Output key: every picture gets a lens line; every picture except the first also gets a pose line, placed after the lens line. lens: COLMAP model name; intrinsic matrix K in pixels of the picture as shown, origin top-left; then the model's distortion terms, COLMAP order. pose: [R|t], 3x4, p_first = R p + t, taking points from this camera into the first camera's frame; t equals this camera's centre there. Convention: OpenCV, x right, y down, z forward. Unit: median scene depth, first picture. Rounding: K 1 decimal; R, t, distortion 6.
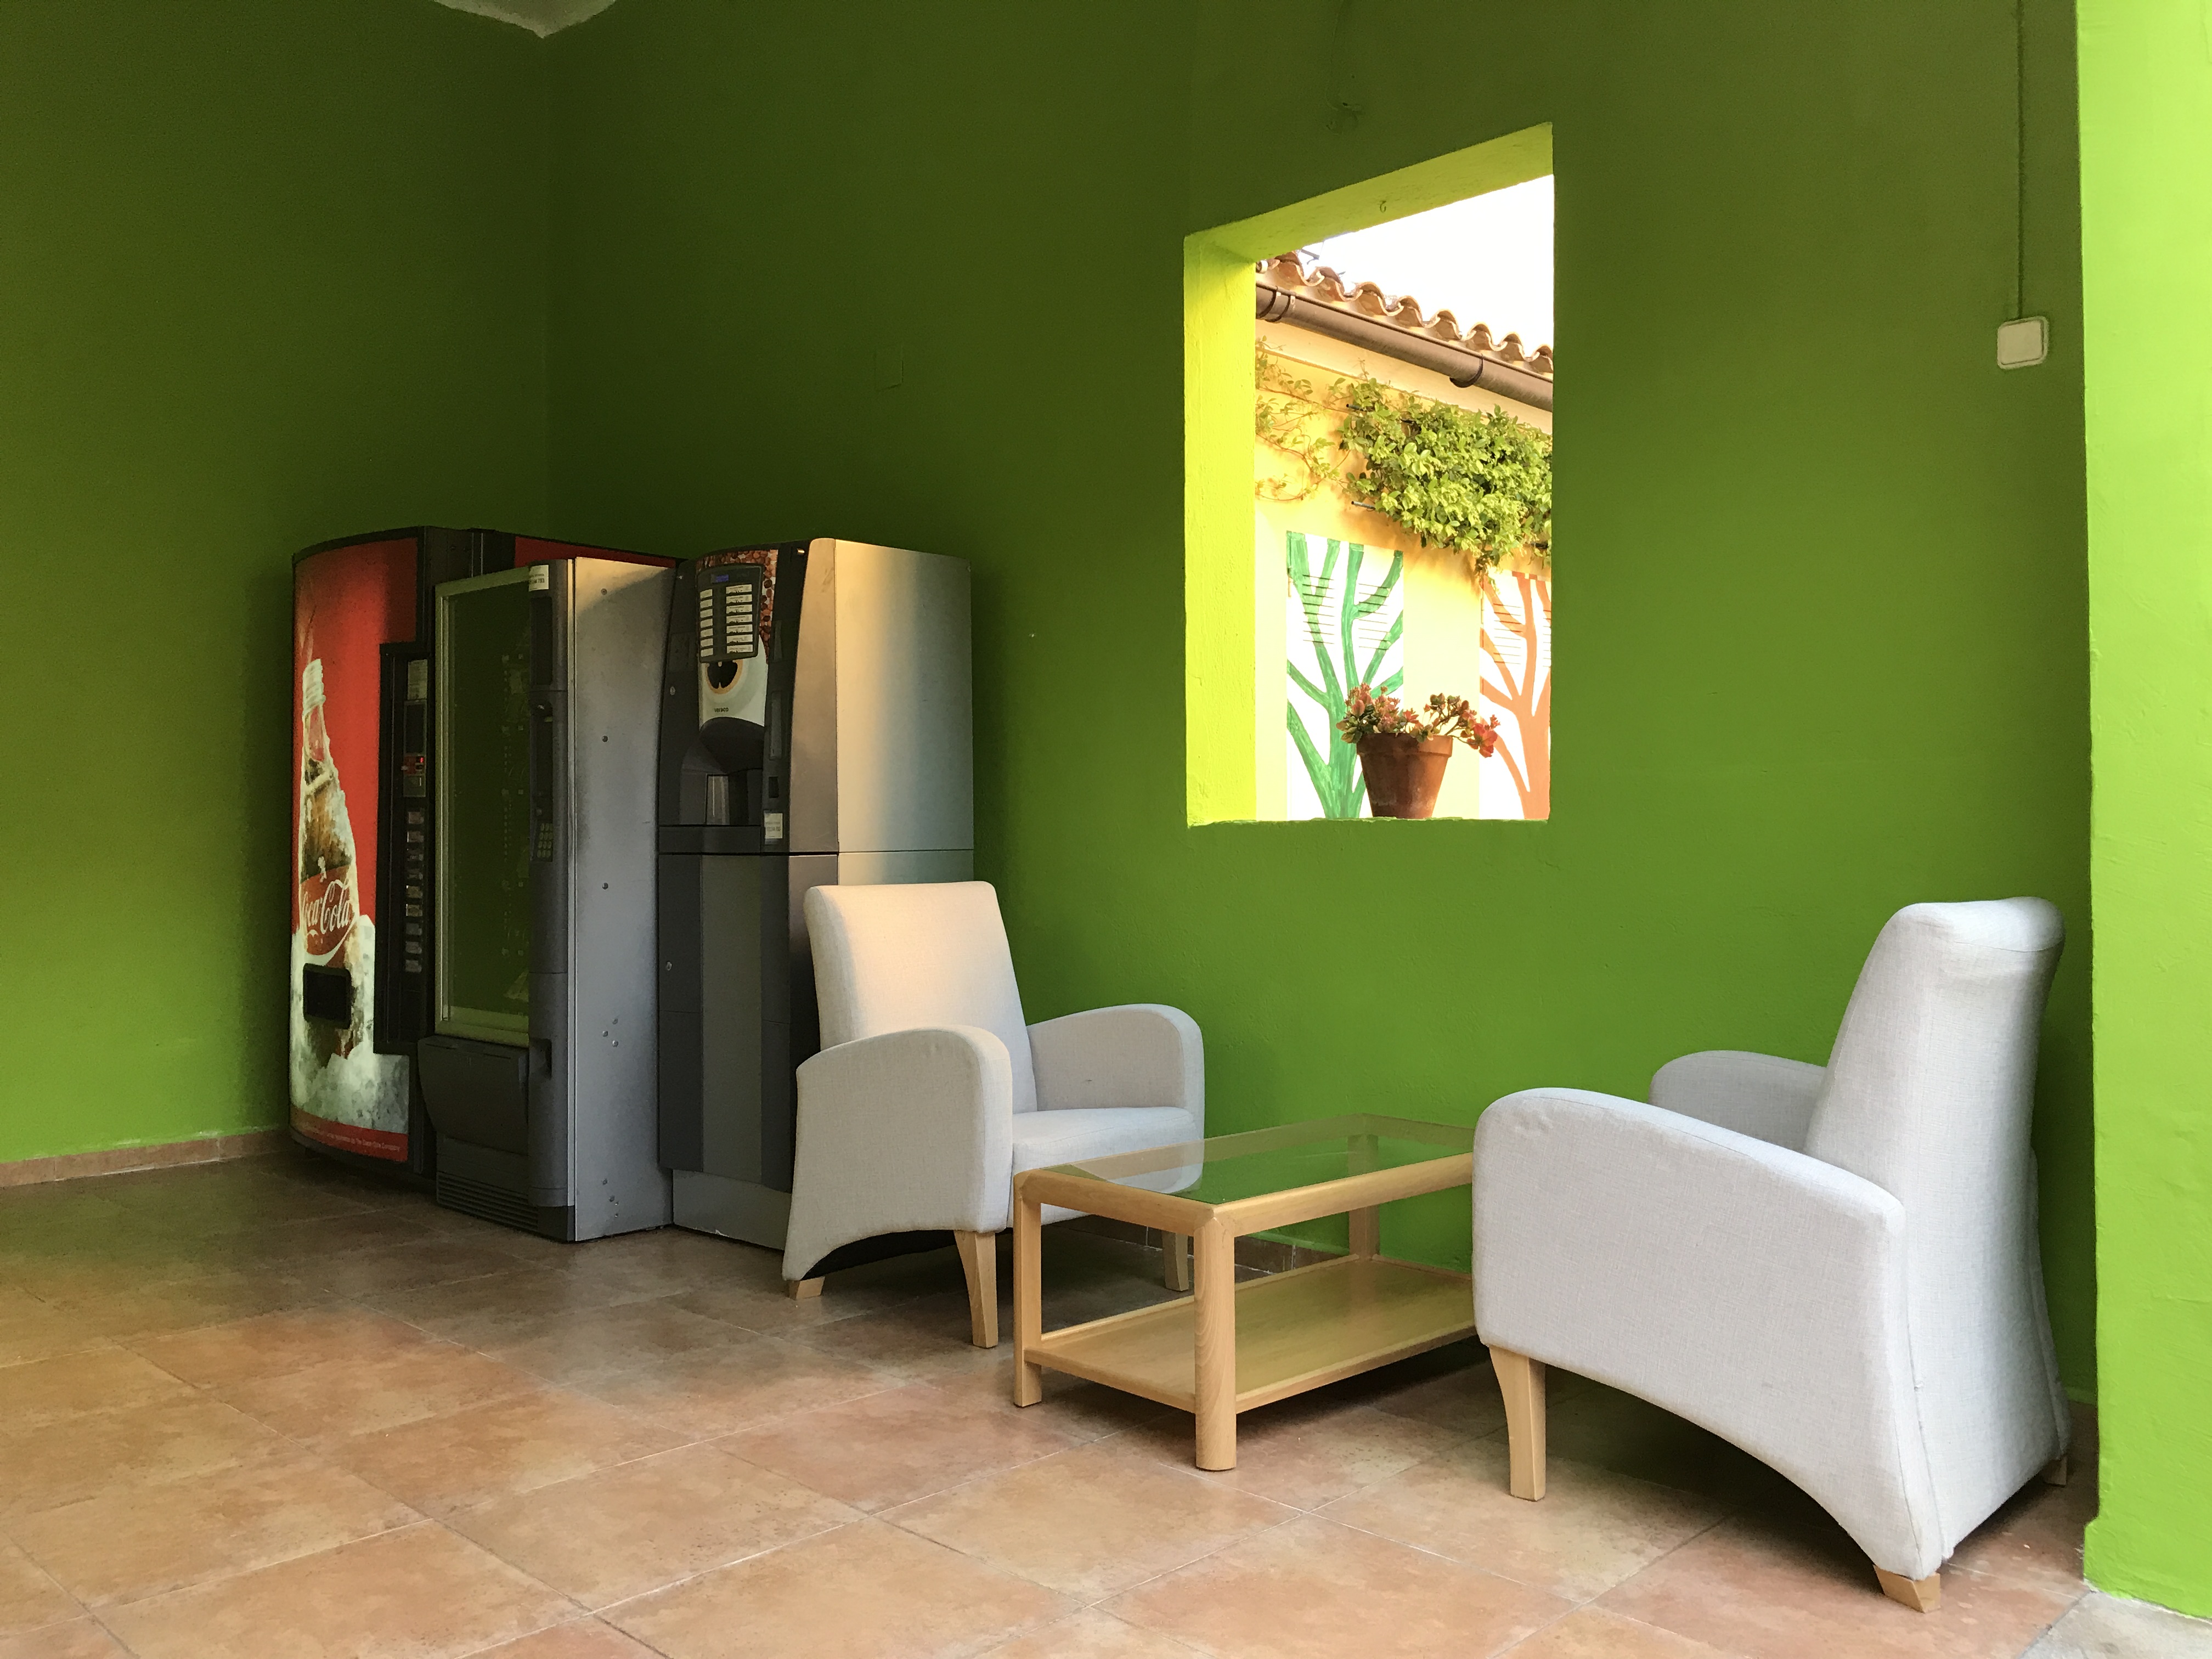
lens RADIAL K [[1832.8, 0, 1106.0], [0, 1832.8, 829.5], [0, 0, 1]] dist [0.007970, 0.000867]
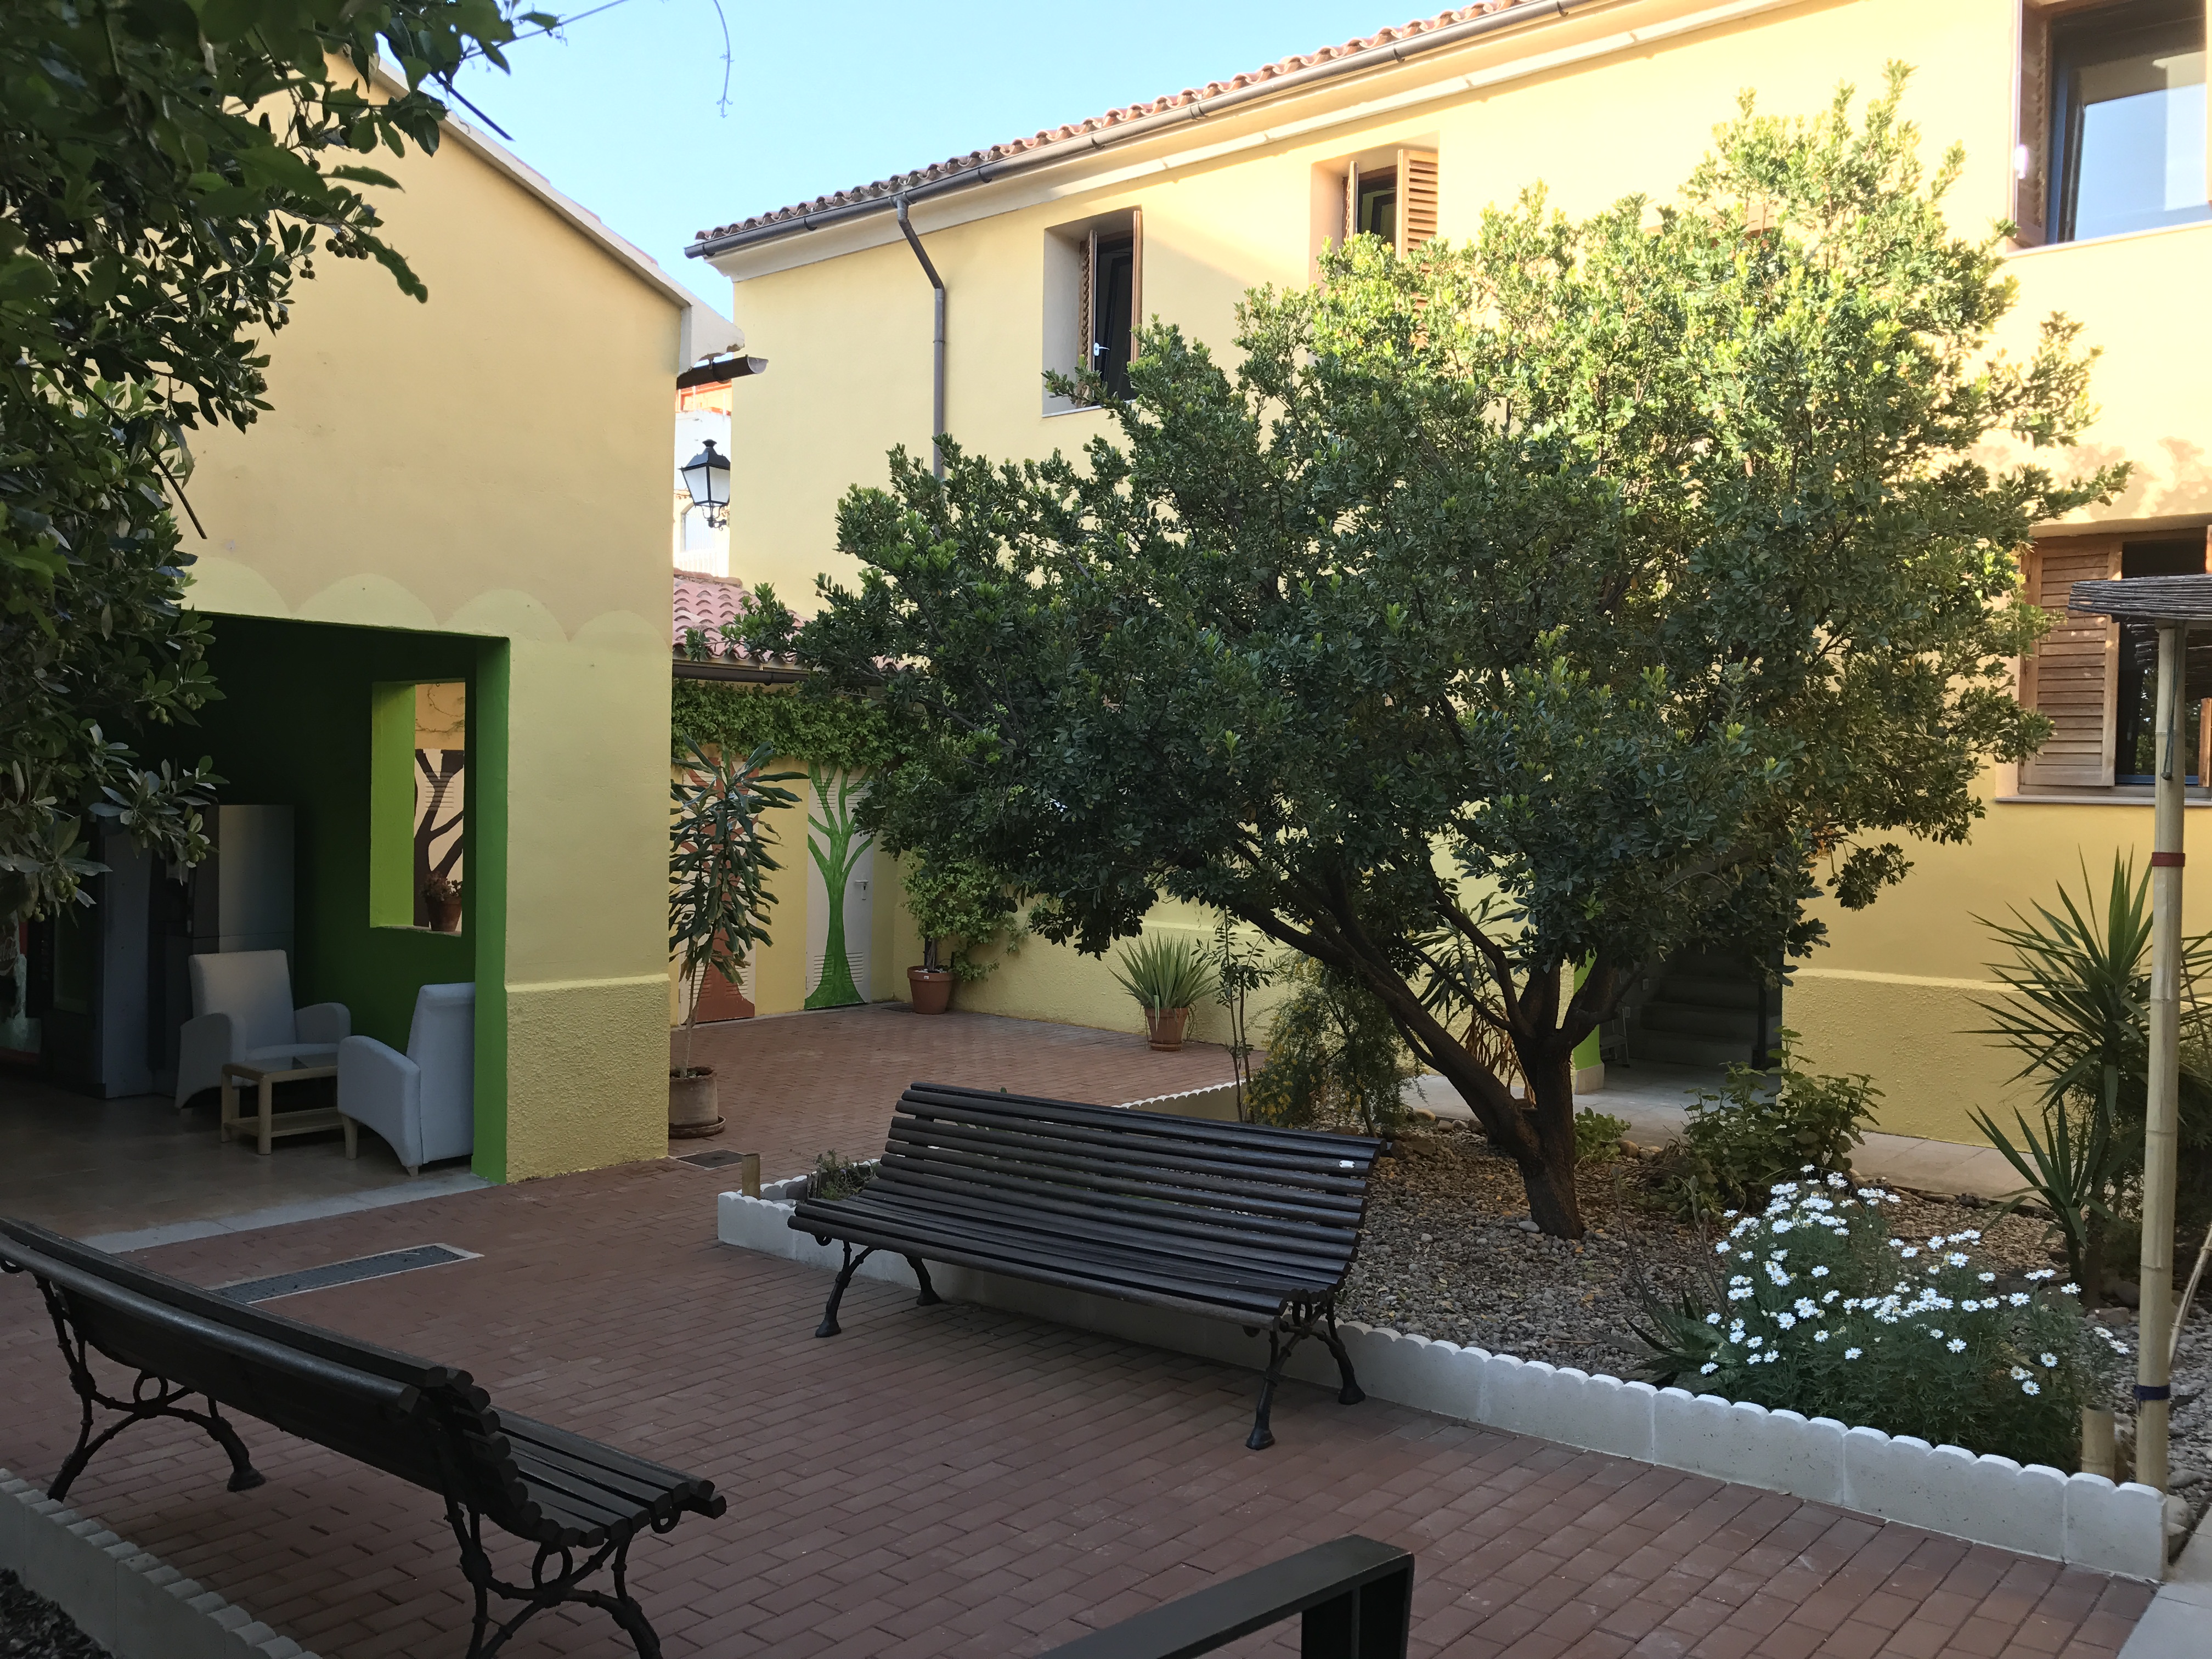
lens RADIAL K [[1832.8, 0, 1106.0], [0, 1832.8, 829.5], [0, 0, 1]] dist [0.007970, 0.000867]
pose [[0.996448, 0.018278, 0.082205, 0.828383], [-0.020334, 0.999499, 0.024243, -0.213873], [-0.081721, -0.025828, 0.996321, -1.517204]]
